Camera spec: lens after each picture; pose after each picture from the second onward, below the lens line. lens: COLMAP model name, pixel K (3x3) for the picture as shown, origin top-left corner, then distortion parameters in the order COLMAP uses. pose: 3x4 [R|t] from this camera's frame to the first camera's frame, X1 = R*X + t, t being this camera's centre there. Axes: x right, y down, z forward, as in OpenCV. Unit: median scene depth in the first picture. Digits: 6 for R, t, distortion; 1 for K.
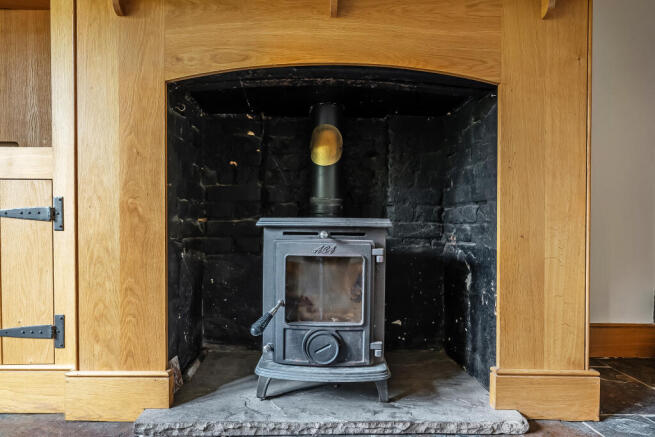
lens RADIAL K [[385.8, 0, 326.9], [0, 385.8, 241.1], [0, 0, 1]] dist [0.000220, -0.000104]
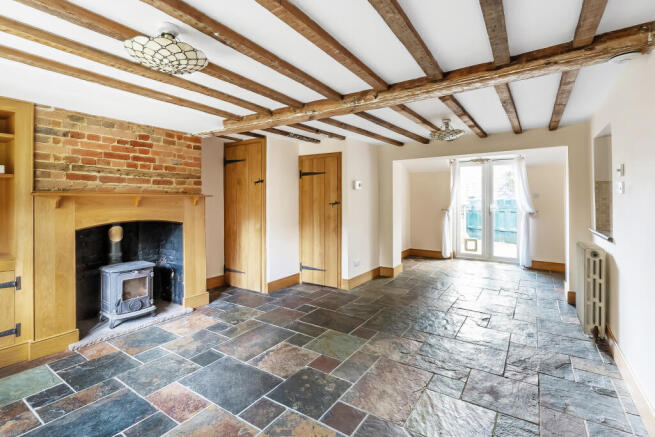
lens RADIAL K [[308.1, 0, 340.0], [0, 308.1, 202.2], [0, 0, 1]] dist [-0.000223, 0.000199]
pose [[0.531156, -0.003829, 0.847265, -1.276397], [0.015423, 0.999868, -0.005150, -0.557519], [-0.847133, 0.015803, 0.531145, -1.865440]]
